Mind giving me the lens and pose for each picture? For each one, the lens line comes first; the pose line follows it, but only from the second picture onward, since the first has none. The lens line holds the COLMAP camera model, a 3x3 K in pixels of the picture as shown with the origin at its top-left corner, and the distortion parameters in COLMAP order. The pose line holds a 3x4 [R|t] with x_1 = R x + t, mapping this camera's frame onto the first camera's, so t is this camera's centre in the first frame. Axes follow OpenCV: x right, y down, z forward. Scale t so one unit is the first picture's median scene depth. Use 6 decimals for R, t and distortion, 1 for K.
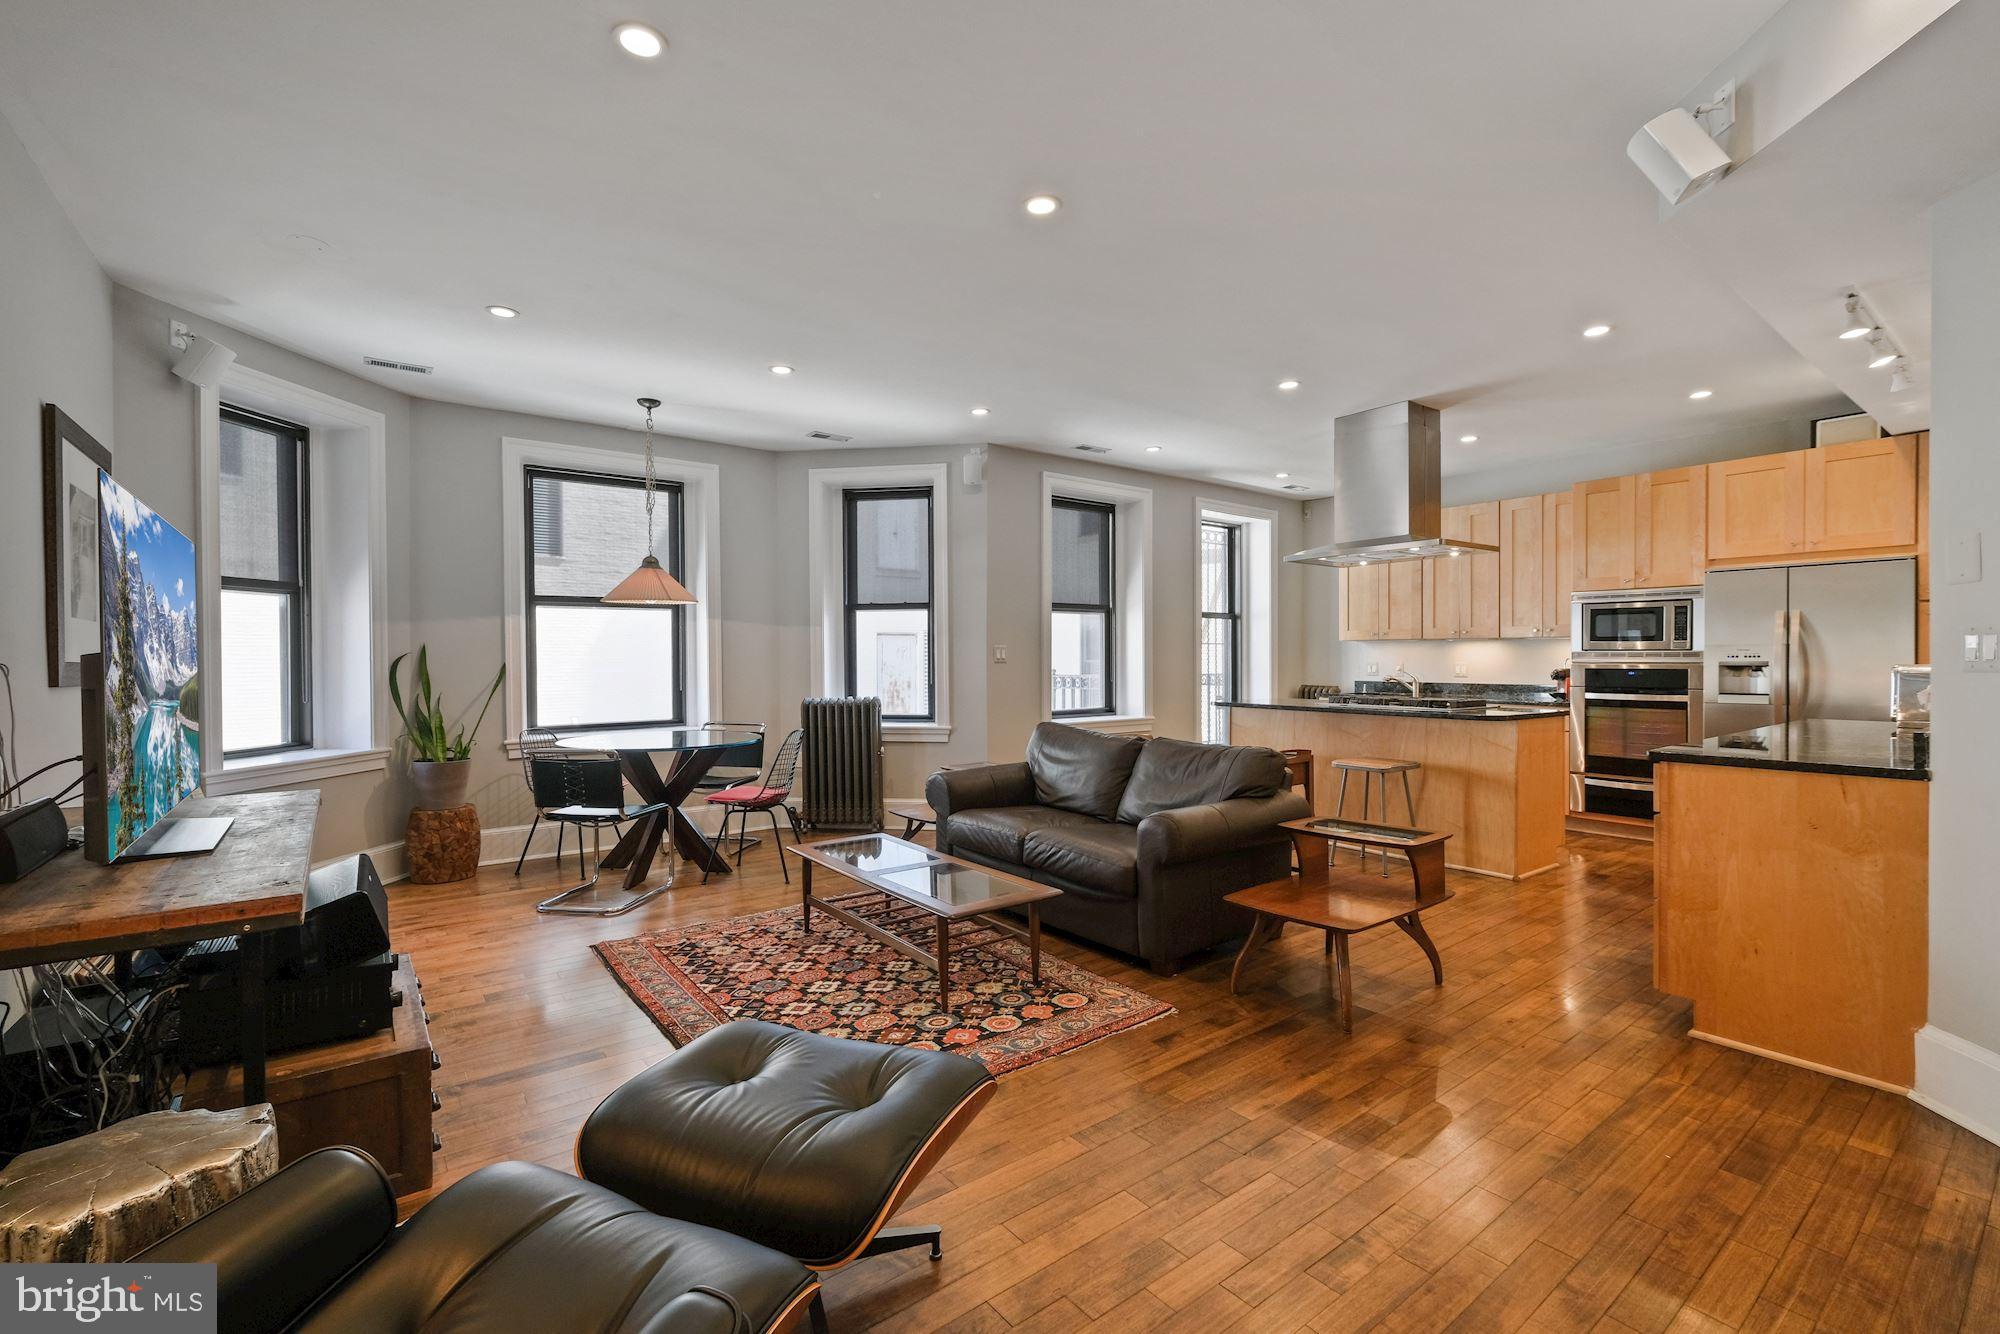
lens RADIAL K [[866.9, 0, 1000.0], [0, 866.9, 667.0], [0, 0, 1]] dist [0.000506, -0.000024]
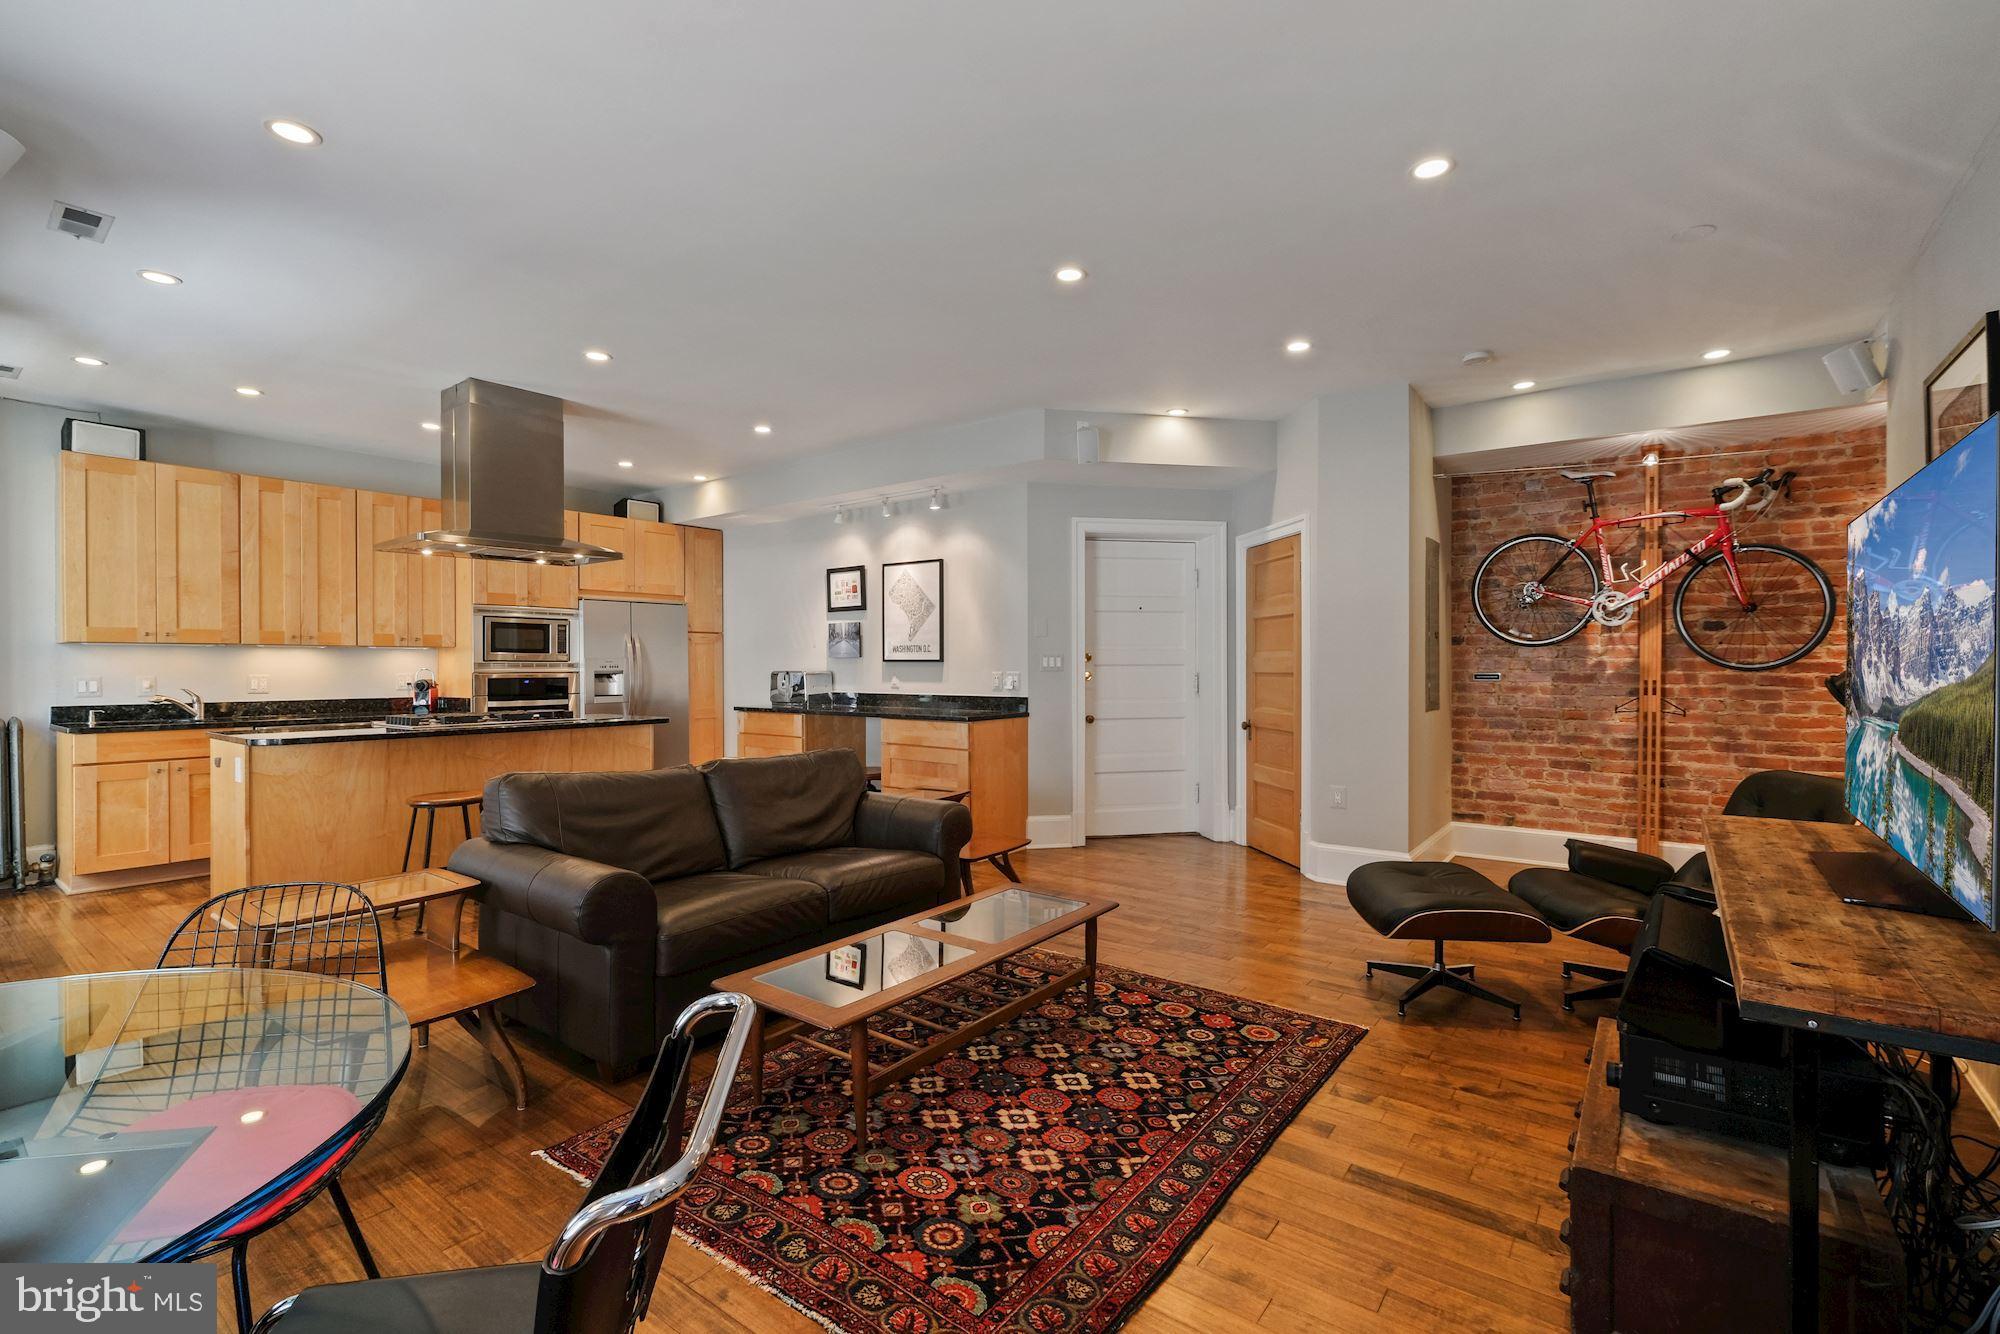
lens RADIAL K [[888.8, 0, 1003.6], [0, 888.8, 662.6], [0, 0, 1]] dist [-0.009710, -0.000195]
pose [[-0.269240, 0.005140, 0.963059, -0.693752], [0.017612, 0.999845, -0.000413, -0.008219], [-0.962912, 0.016850, -0.269289, 0.916226]]
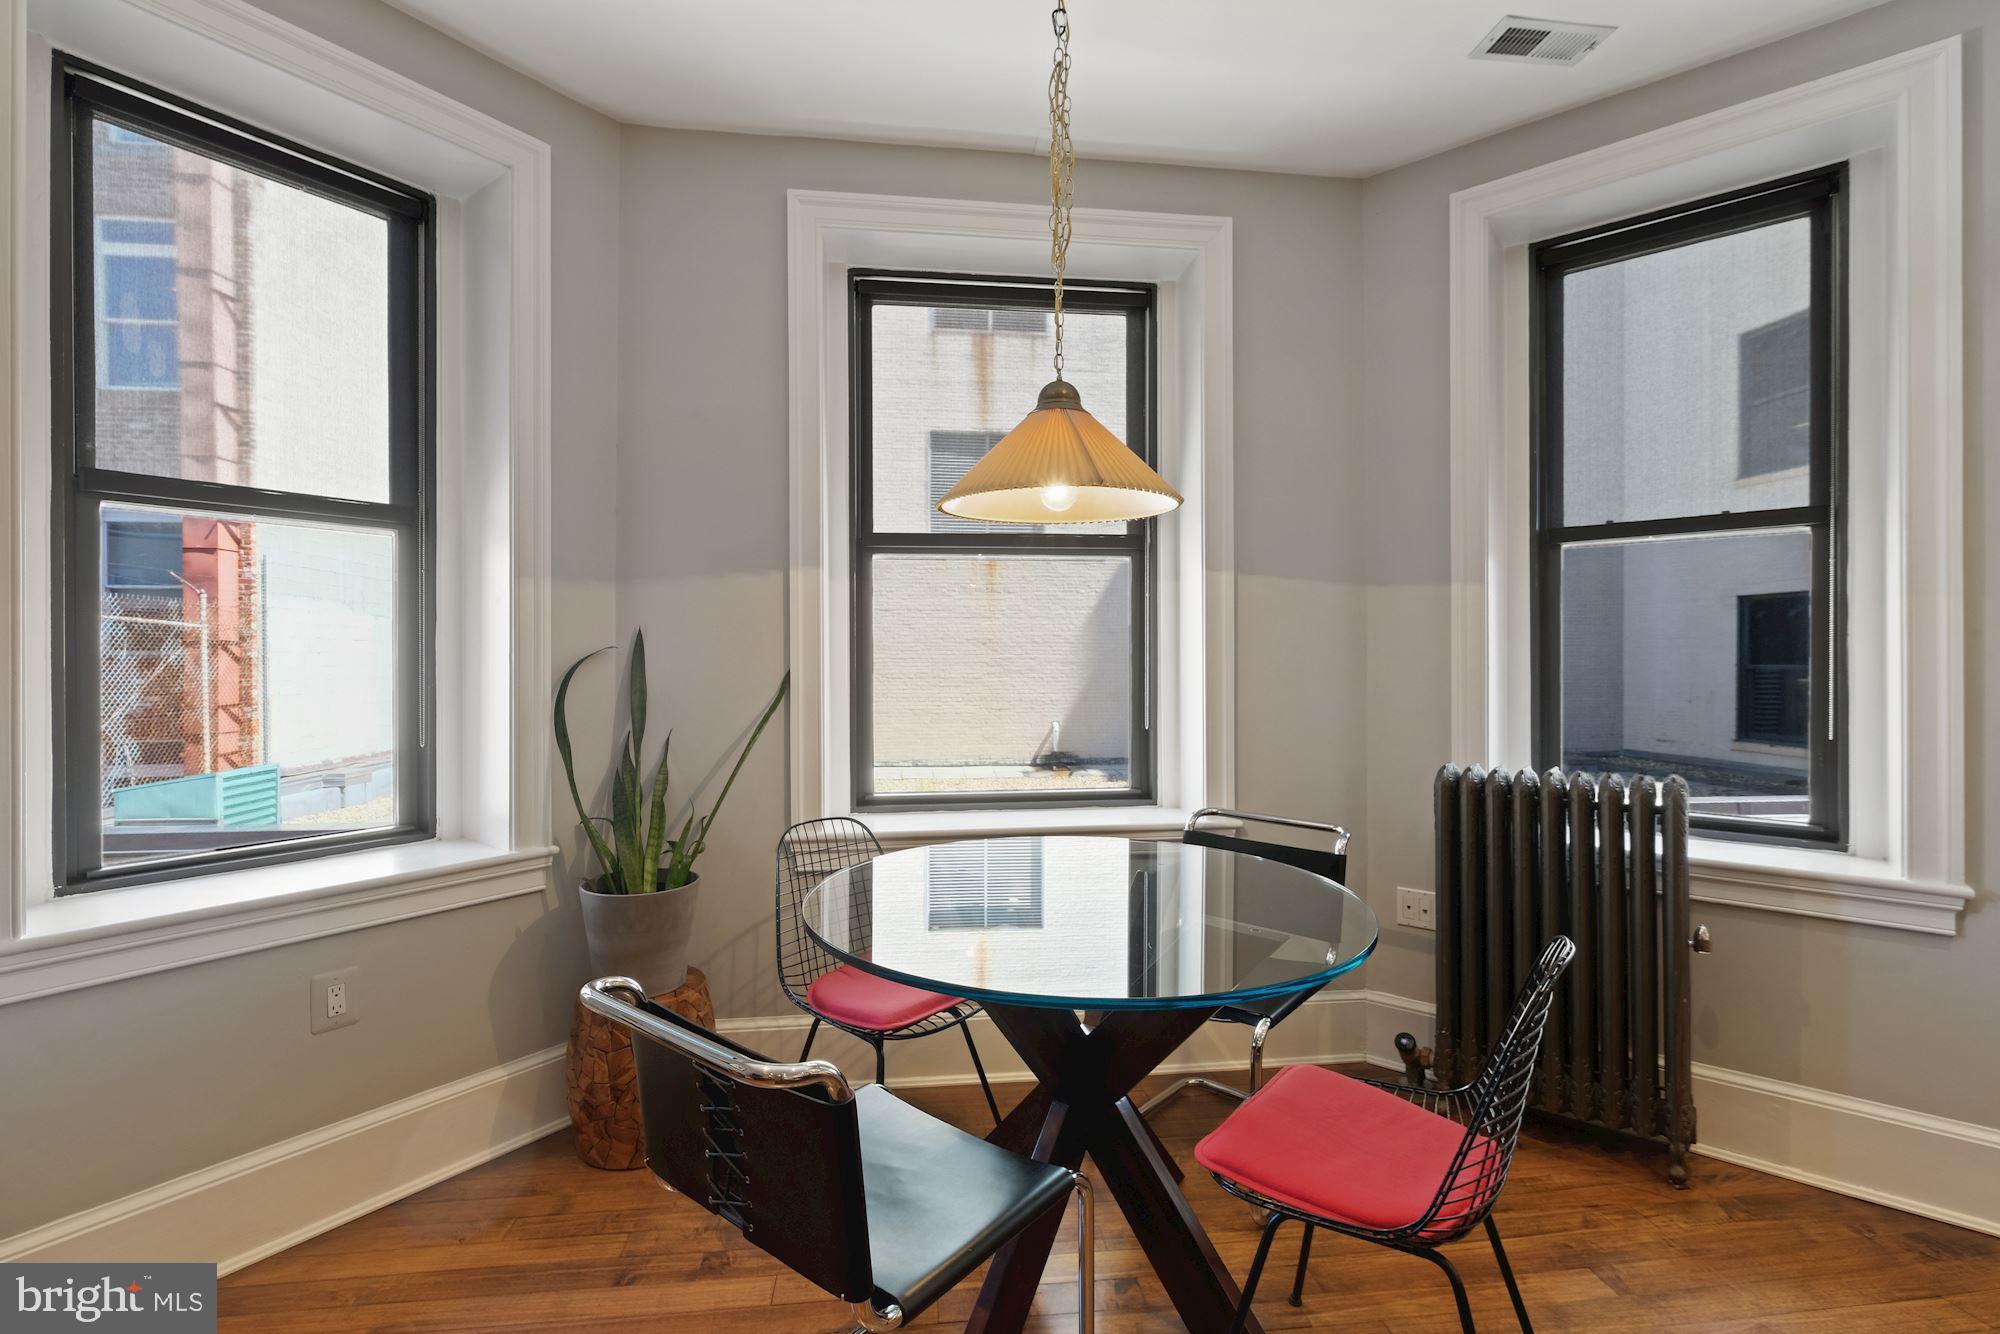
lens RADIAL K [[853.1, 0, 997.0], [0, 853.1, 642.5], [0, 0, 1]] dist [-0.000236, 0.000000]
pose [[0.854662, -0.004756, -0.519163, -0.270604], [-0.012038, 0.999508, -0.028975, -0.007955], [0.519045, 0.031013, 0.854184, 0.769333]]
